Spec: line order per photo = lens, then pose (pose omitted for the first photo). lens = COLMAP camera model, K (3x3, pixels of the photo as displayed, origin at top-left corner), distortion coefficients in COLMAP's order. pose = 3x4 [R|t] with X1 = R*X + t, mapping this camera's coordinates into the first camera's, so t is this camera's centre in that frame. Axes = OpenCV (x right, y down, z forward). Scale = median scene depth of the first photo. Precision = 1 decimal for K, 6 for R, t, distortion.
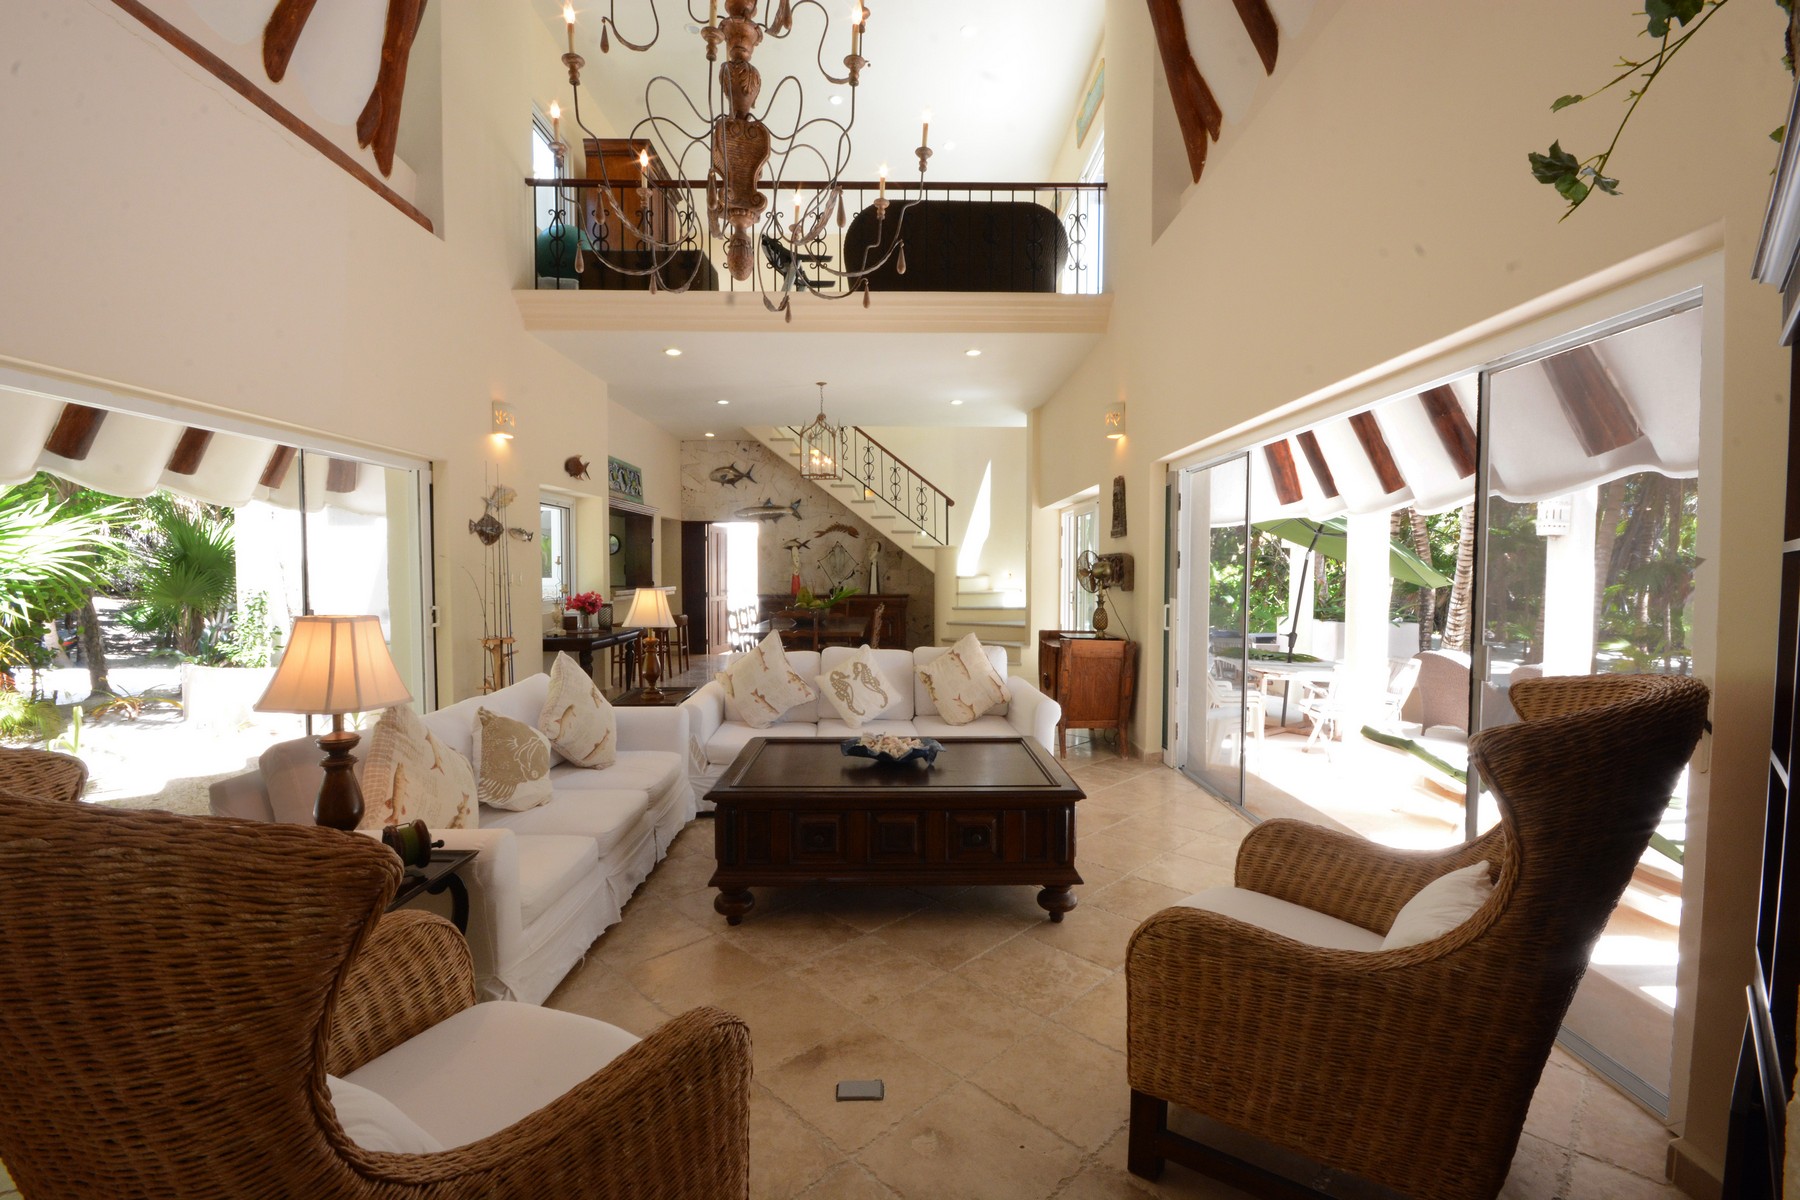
lens RADIAL K [[820.9, 0, 908.6], [0, 820.9, 593.9], [0, 0, 1]] dist [-0.001548, -0.005616]
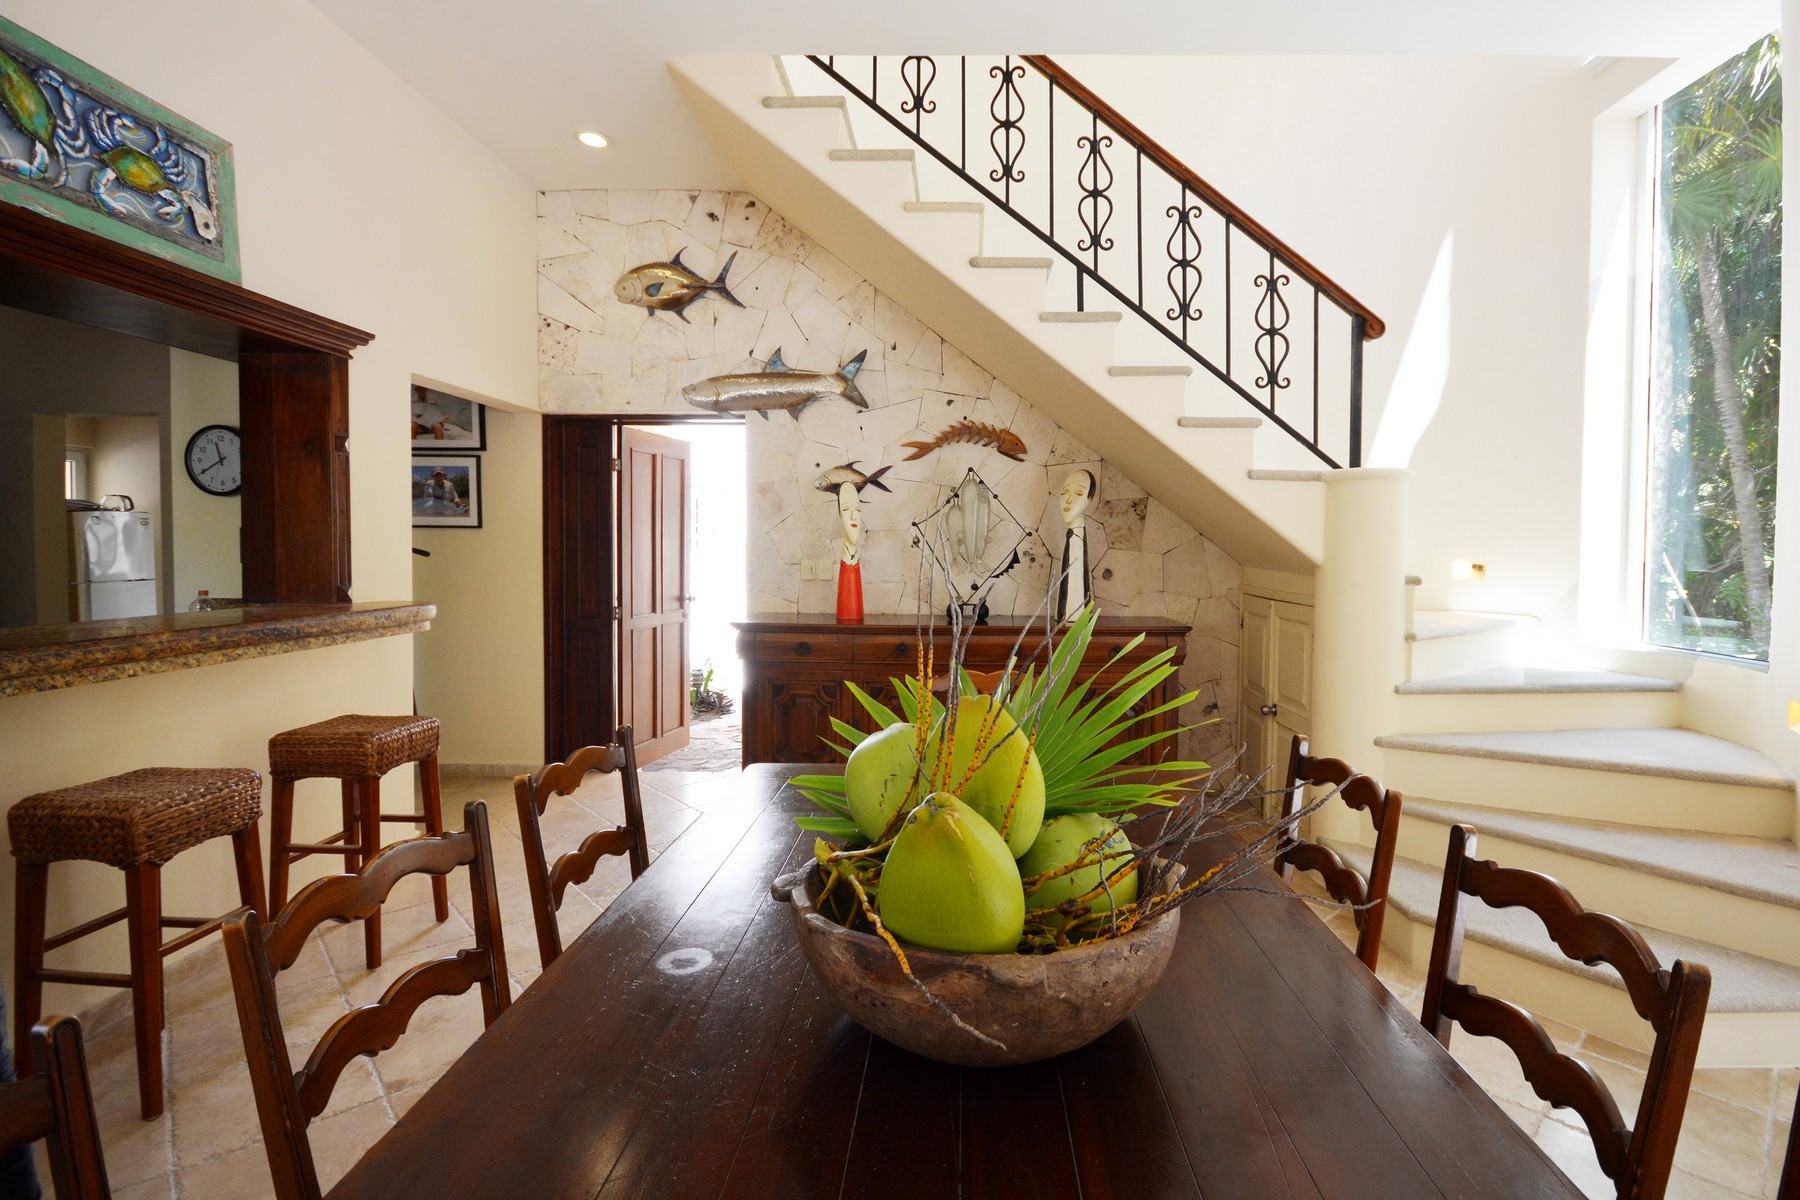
lens RADIAL K [[820.9, 0, 947.6], [0, 820.9, 567.5], [0, 0, 1]] dist [-0.001548, -0.005616]
pose [[0.999556, 0.007035, -0.028961, -0.128209], [-0.007136, 0.999969, -0.003401, -0.030902], [0.028936, 0.003607, 0.999575, 0.975349]]
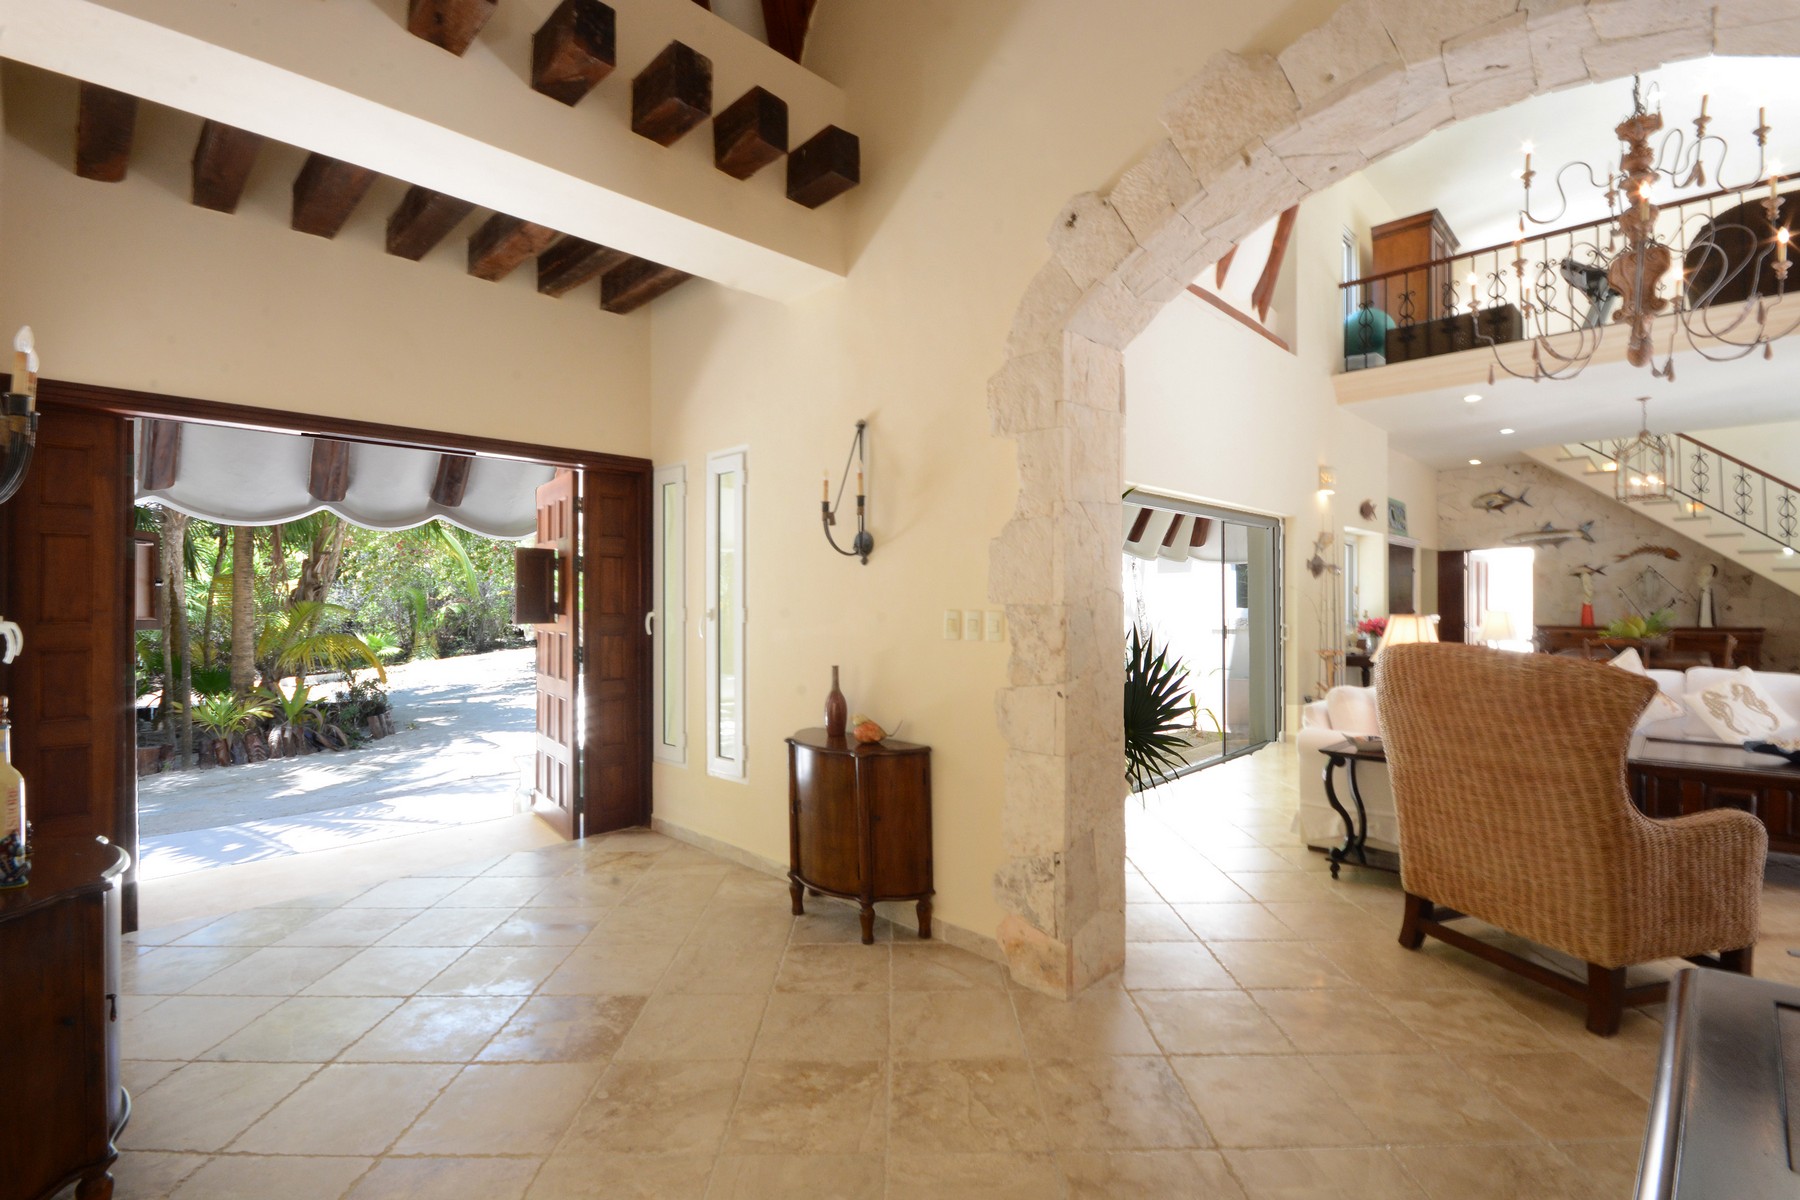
lens RADIAL K [[820.9, 0, 896.1], [0, 820.9, 598.3], [0, 0, 1]] dist [-0.001548, -0.005616]
pose [[0.699094, -0.007544, -0.714990, -0.038105], [-0.017926, 0.999445, -0.028073, 0.013566], [0.714805, 0.032442, 0.698571, -0.256348]]
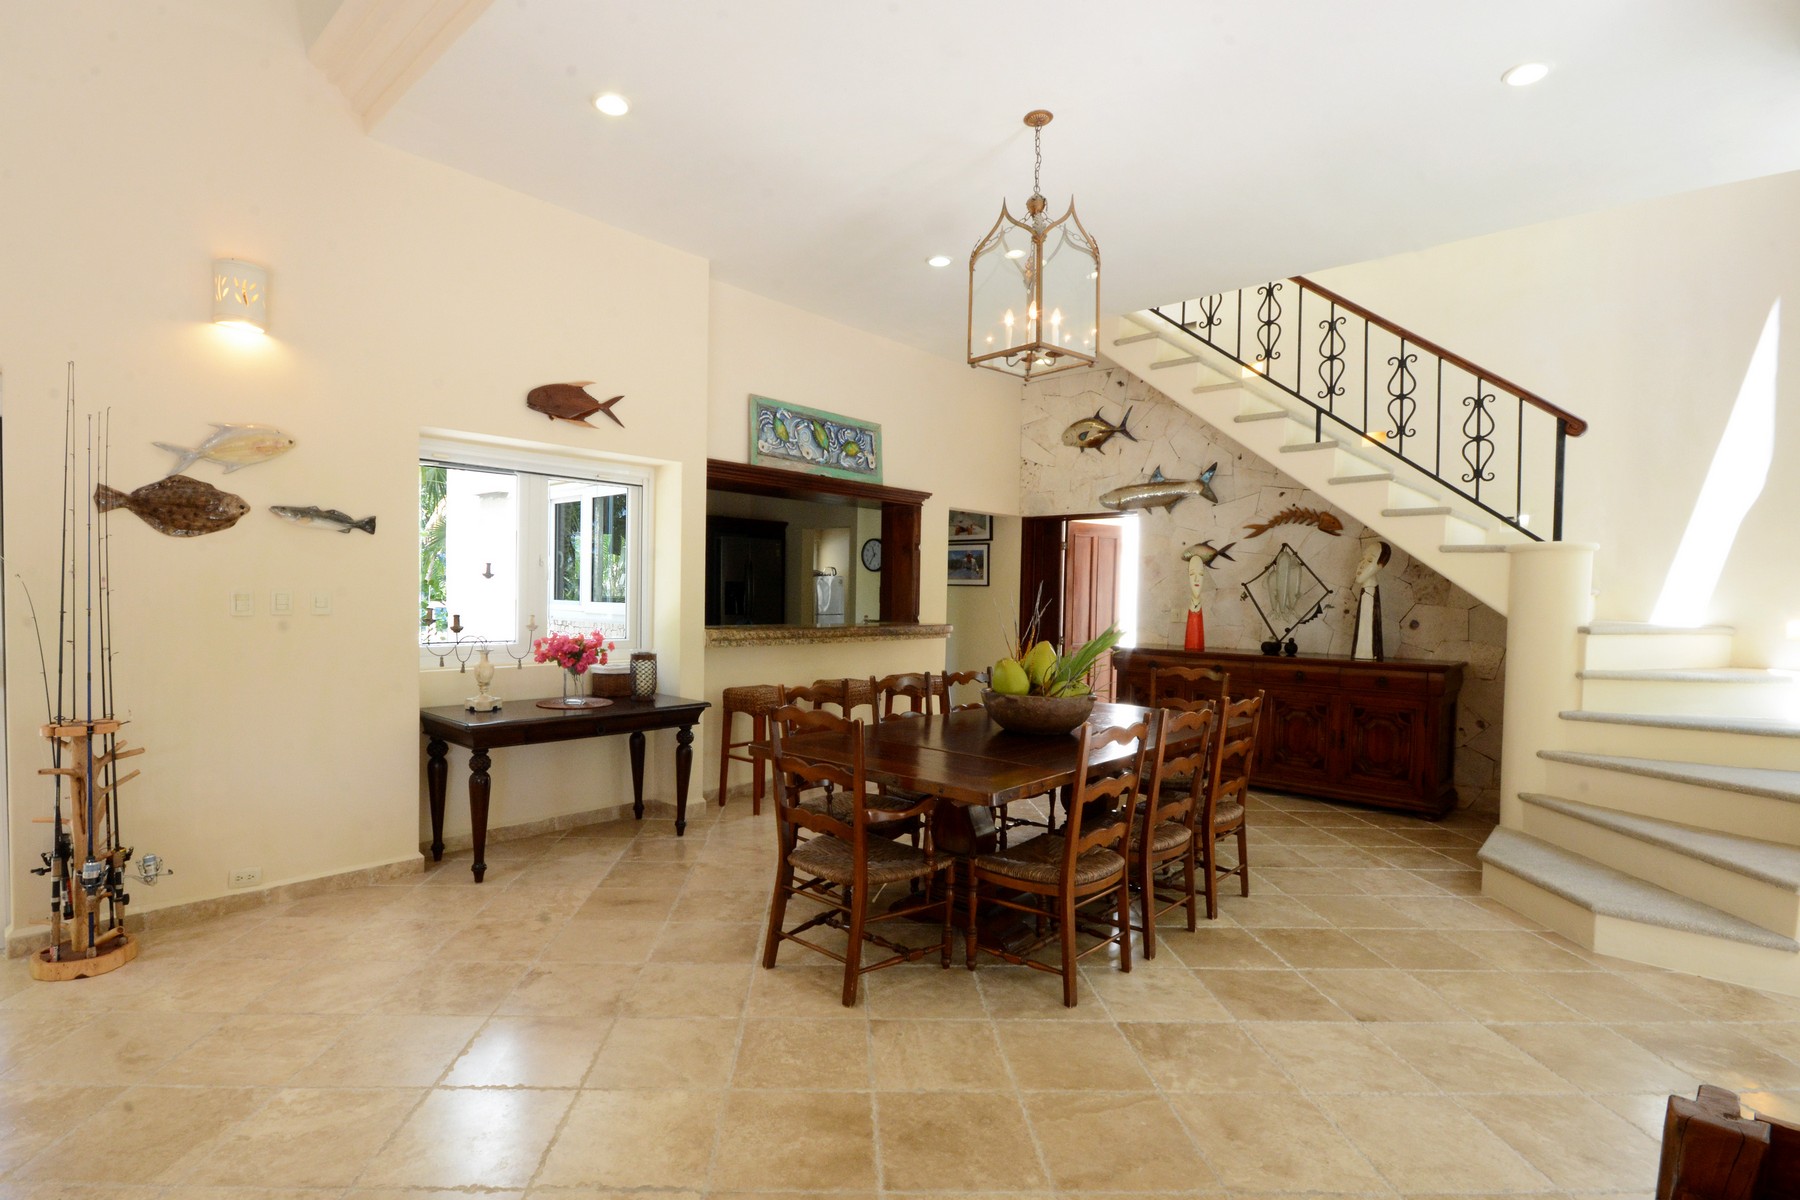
lens RADIAL K [[870.4, 0, 852.2], [0, 870.4, 620.6], [0, 0, 1]] dist [0.009103, -0.010636]
pose [[0.711912, 0.035267, -0.701383, 0.136456], [-0.039591, 0.999165, 0.010054, -0.021510], [0.701152, 0.020611, 0.712714, 0.693375]]
